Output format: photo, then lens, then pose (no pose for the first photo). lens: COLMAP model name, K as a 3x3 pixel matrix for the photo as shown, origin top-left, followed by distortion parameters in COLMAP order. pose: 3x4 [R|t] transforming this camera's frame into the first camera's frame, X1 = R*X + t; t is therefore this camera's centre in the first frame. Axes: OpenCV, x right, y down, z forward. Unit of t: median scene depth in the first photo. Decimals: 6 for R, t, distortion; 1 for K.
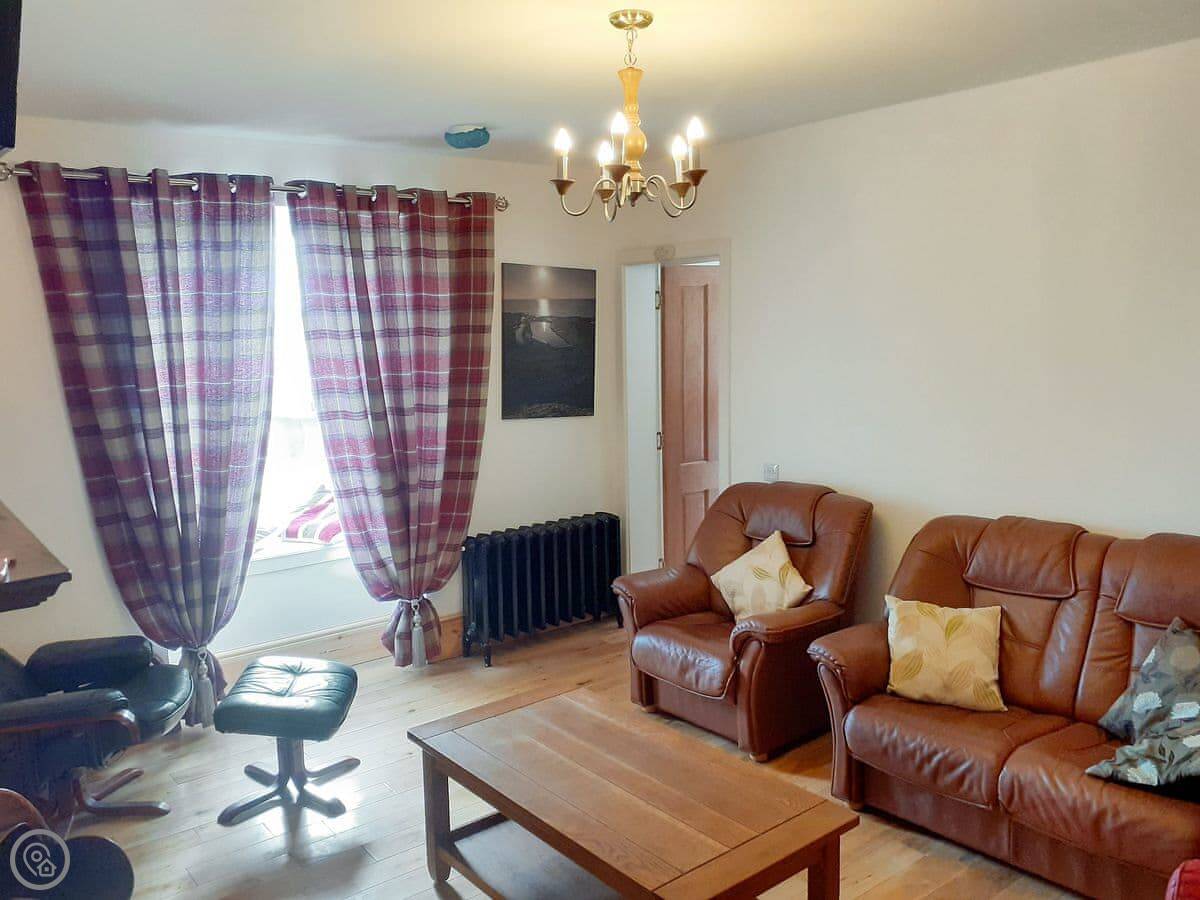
lens RADIAL K [[960.4, 0, 604.4], [0, 960.4, 454.4], [0, 0, 1]] dist [0.219577, -0.473449]
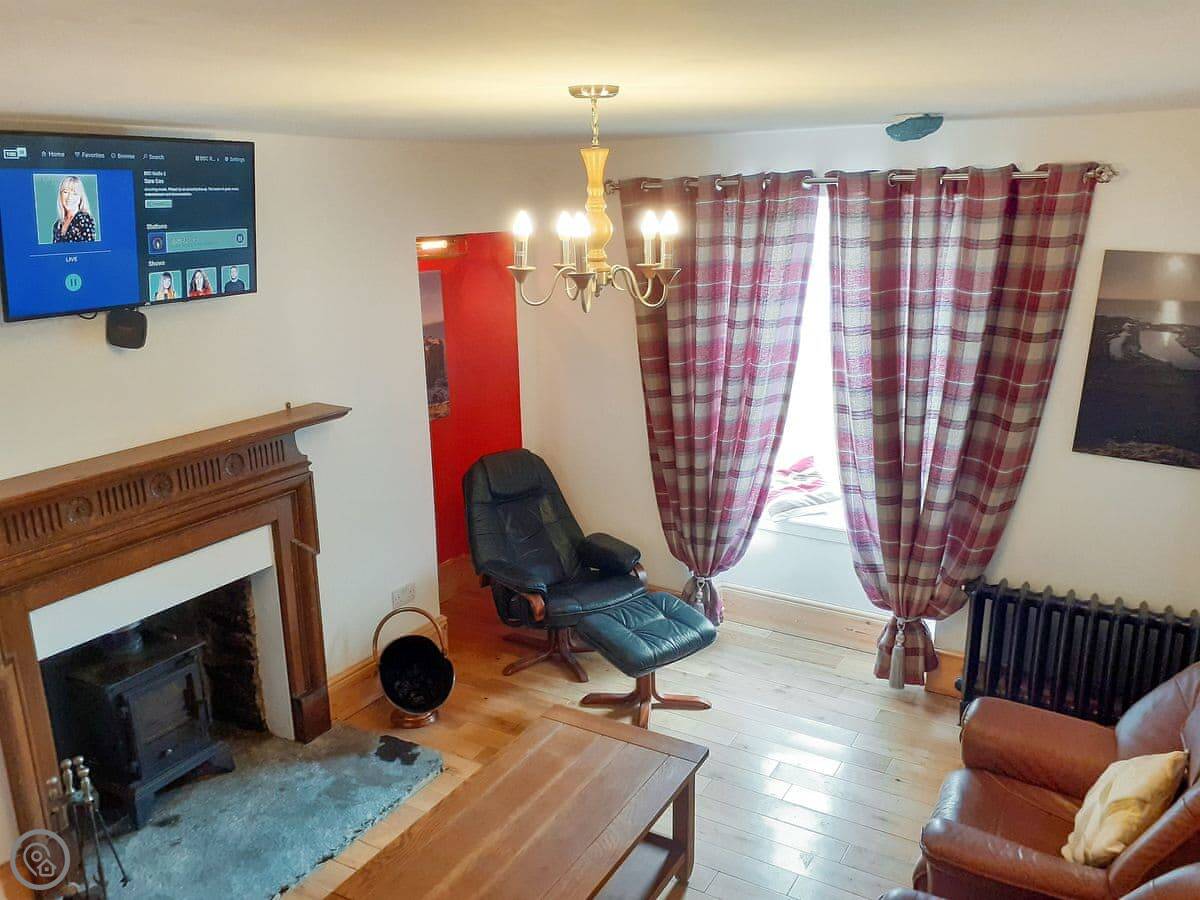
lens RADIAL K [[972.8, 0, 599.9], [0, 972.8, 456.2], [0, 0, 1]] dist [0.079551, -0.129969]
pose [[0.356941, 0.261085, -0.896899, 0.499838], [-0.121455, 0.964968, 0.232564, -0.181799], [0.926197, 0.025921, 0.376147, 0.378089]]
